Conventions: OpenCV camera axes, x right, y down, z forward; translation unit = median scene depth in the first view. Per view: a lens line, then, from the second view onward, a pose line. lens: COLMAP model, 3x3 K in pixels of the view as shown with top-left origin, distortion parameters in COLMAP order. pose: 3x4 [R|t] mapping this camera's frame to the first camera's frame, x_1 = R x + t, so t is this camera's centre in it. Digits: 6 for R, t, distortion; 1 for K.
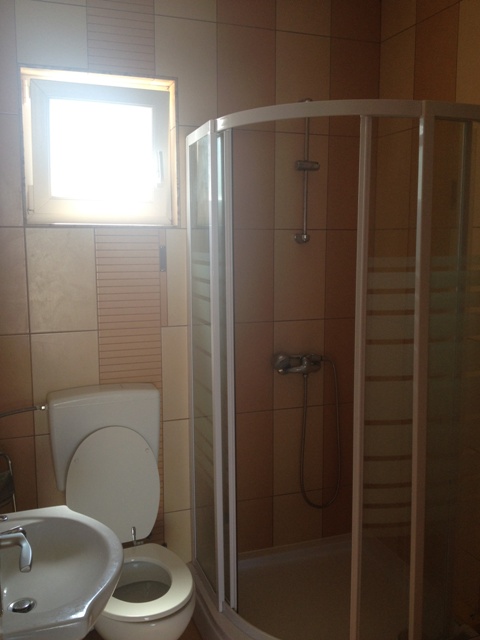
lens RADIAL K [[582.4, 0, 242.8], [0, 582.4, 318.7], [0, 0, 1]] dist [0.004283, 0.000000]
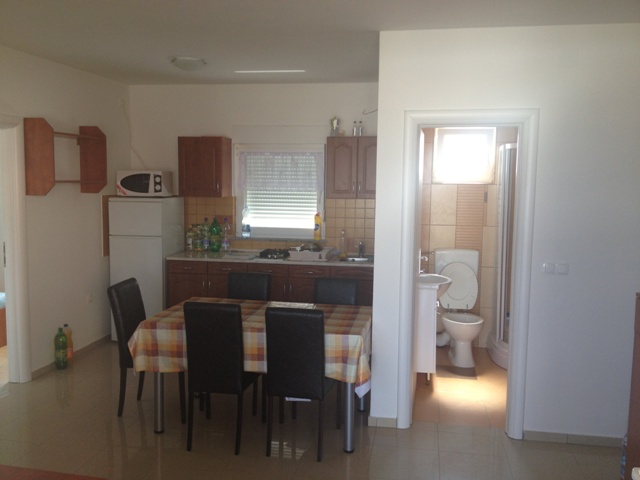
lens RADIAL K [[582.4, 0, 301.2], [0, 582.4, 236.6], [0, 0, 1]] dist [0.004283, 0.000000]
pose [[0.870596, 0.056809, -0.488709, 0.398107], [-0.083537, 0.995957, -0.033041, 0.207068], [0.484856, 0.069591, 0.871821, -1.495933]]
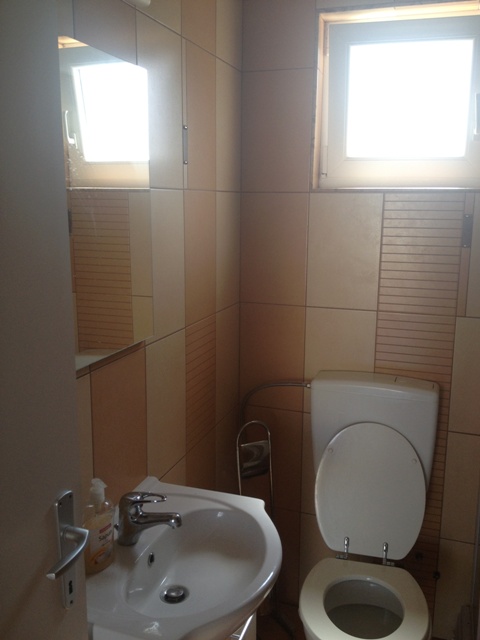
lens RADIAL K [[582.4, 0, 239.0], [0, 582.4, 321.9], [0, 0, 1]] dist [0.004283, 0.000000]
pose [[0.766990, 0.131314, -0.628078, 0.143802], [-0.093764, 0.991265, 0.092744, -0.026056], [0.634771, -0.012242, 0.772603, 0.196912]]
